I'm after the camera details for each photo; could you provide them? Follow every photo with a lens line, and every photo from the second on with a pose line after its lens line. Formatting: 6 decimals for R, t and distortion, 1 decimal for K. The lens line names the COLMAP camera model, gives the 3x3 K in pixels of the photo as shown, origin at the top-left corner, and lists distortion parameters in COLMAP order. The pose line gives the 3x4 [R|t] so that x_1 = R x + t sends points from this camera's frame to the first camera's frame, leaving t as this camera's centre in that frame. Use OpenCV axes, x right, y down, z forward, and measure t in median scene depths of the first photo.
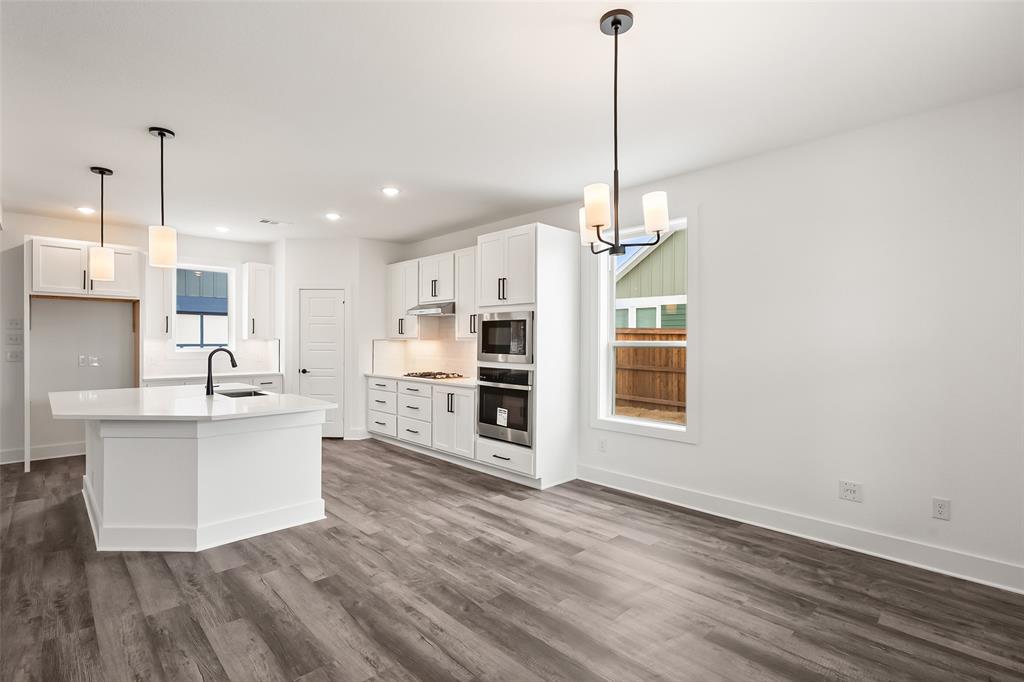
lens RADIAL K [[486.4, 0, 507.7], [0, 486.4, 338.4], [0, 0, 1]] dist [-0.001773, -0.001075]
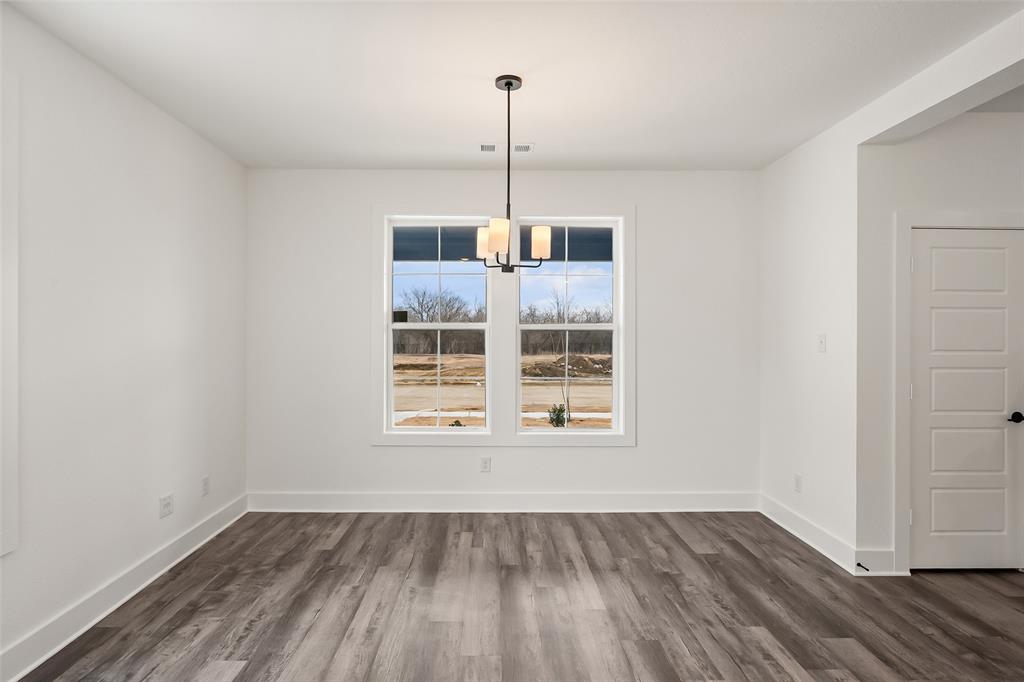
lens RADIAL K [[537.1, 0, 502.2], [0, 537.1, 330.4], [0, 0, 1]] dist [-0.000514, 0.000460]
pose [[-0.731612, 0.003867, 0.681710, -0.395894], [-0.005295, 0.999922, -0.011355, -0.006766], [-0.681700, -0.011917, -0.731535, 1.157621]]
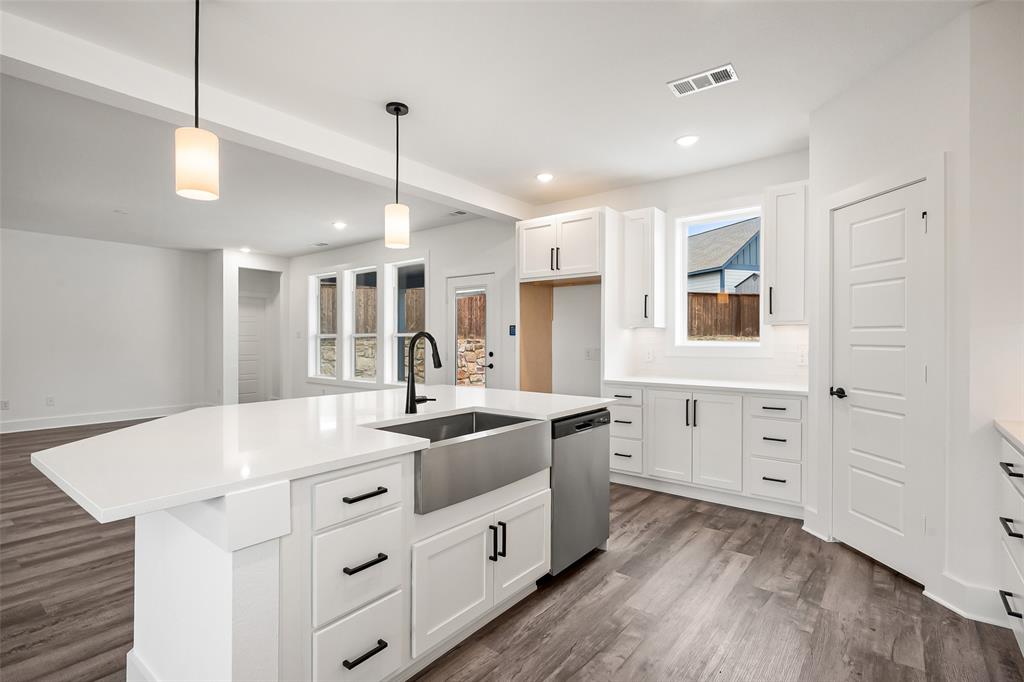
lens RADIAL K [[486.4, 0, 509.4], [0, 486.4, 341.9], [0, 0, 1]] dist [-0.001773, -0.001075]
pose [[0.130592, 0.003052, -0.991431, -0.035057], [0.001272, 0.999994, 0.003246, 0.034094], [0.991435, -0.001685, 0.130587, 1.172559]]
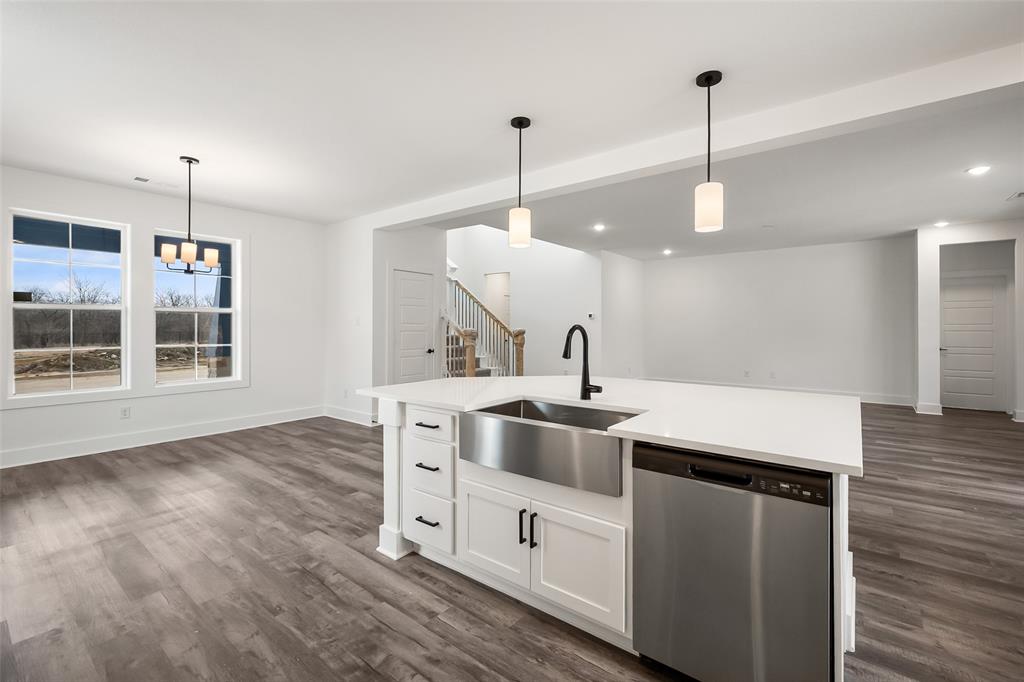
lens RADIAL K [[444.4, 0, 513.0], [0, 444.4, 327.8], [0, 0, 1]] dist [0.001280, 0.000465]
pose [[-0.990457, -0.001607, -0.137809, -0.498140], [-0.001617, 0.999999, -0.000040, 0.027263], [0.137809, 0.000183, -0.990459, 1.750431]]
